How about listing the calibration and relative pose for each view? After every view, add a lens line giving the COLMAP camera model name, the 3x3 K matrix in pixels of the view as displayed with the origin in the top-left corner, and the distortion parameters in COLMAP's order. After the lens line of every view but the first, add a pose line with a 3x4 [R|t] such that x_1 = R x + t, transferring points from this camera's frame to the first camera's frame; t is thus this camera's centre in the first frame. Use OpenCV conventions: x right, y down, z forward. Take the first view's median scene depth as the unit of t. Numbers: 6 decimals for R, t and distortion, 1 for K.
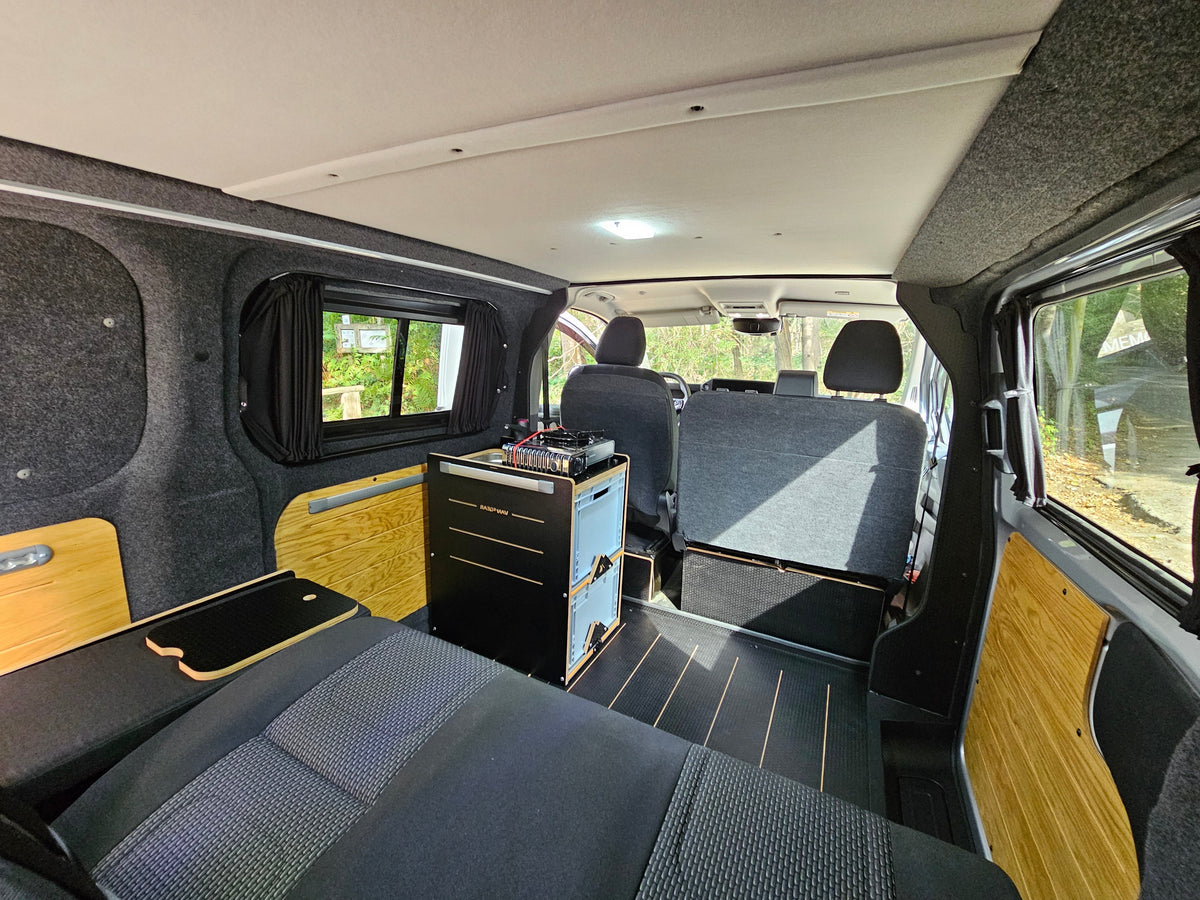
lens RADIAL K [[489.3, 0, 599.0], [0, 489.3, 452.8], [0, 0, 1]] dist [0.000119, 0.000052]
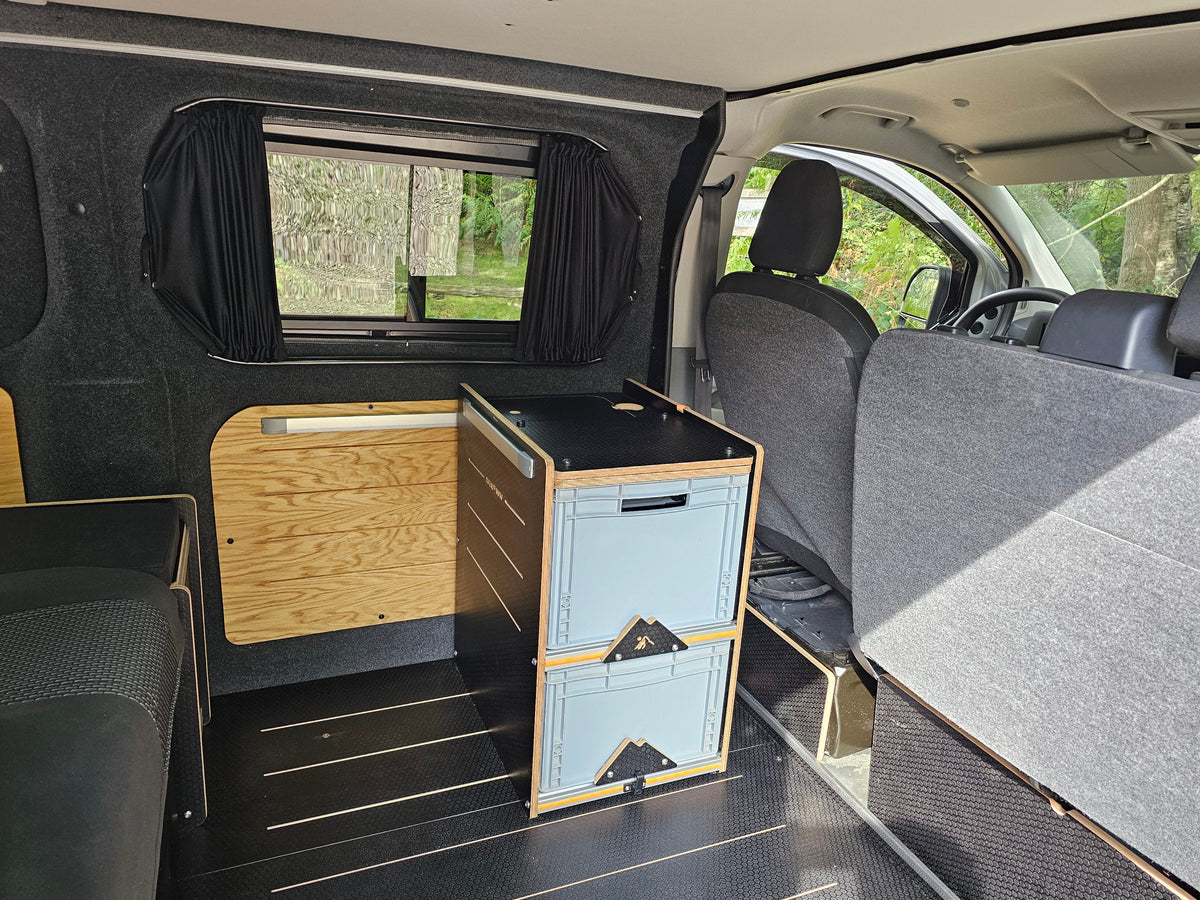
lens RADIAL K [[838.3, 0, 599.2], [0, 838.3, 458.1], [0, 0, 1]] dist [0.088655, -0.105258]
pose [[0.767179, 0.193163, -0.611657, 0.499936], [-0.163350, 0.980974, 0.104911, -0.049426], [0.620284, 0.019429, 0.784136, 0.260059]]
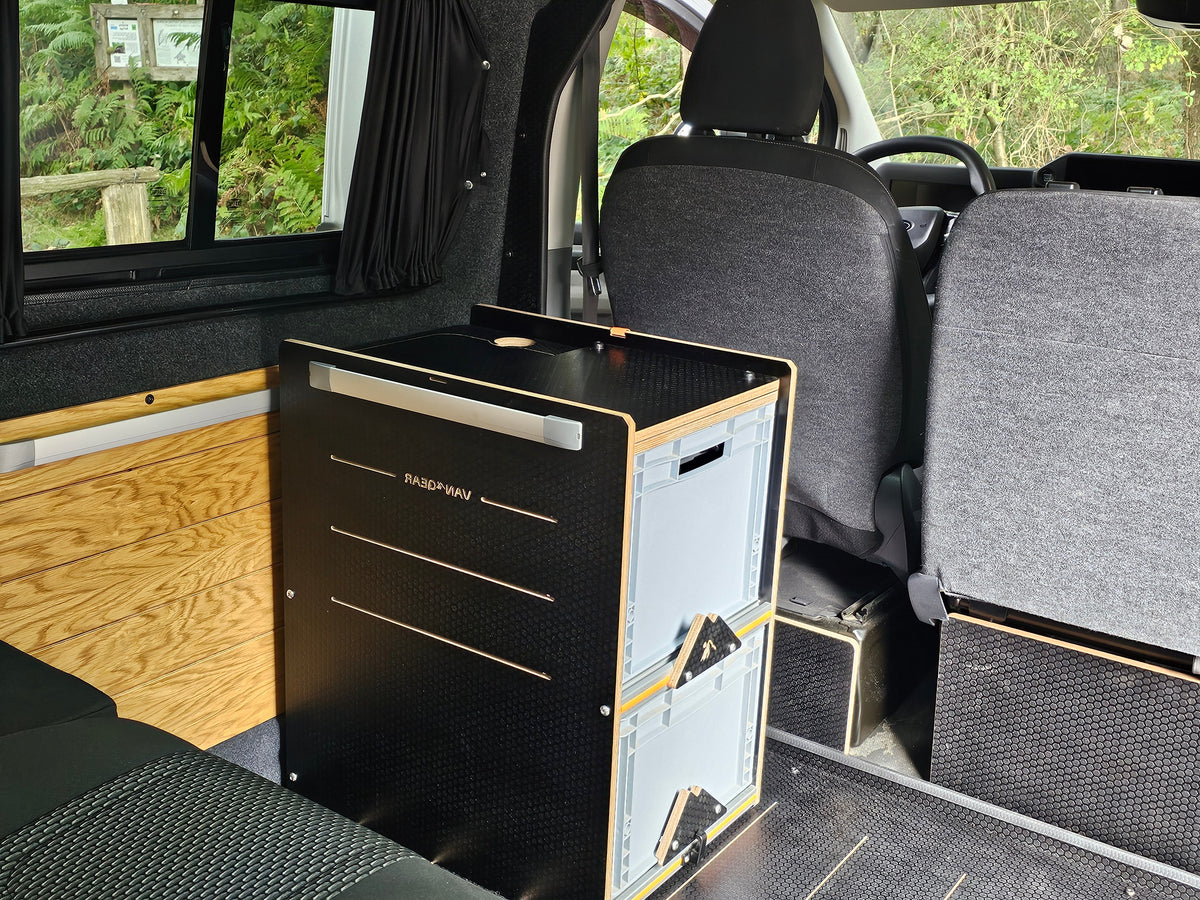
lens RADIAL K [[1324.8, 0, 591.8], [0, 1324.8, 447.6], [0, 0, 1]] dist [0.117280, -0.218747]
pose [[0.989239, 0.038910, -0.141037, 0.057945], [-0.029705, 0.997324, 0.066799, 0.008861], [0.143259, -0.061891, 0.987748, -0.040643]]
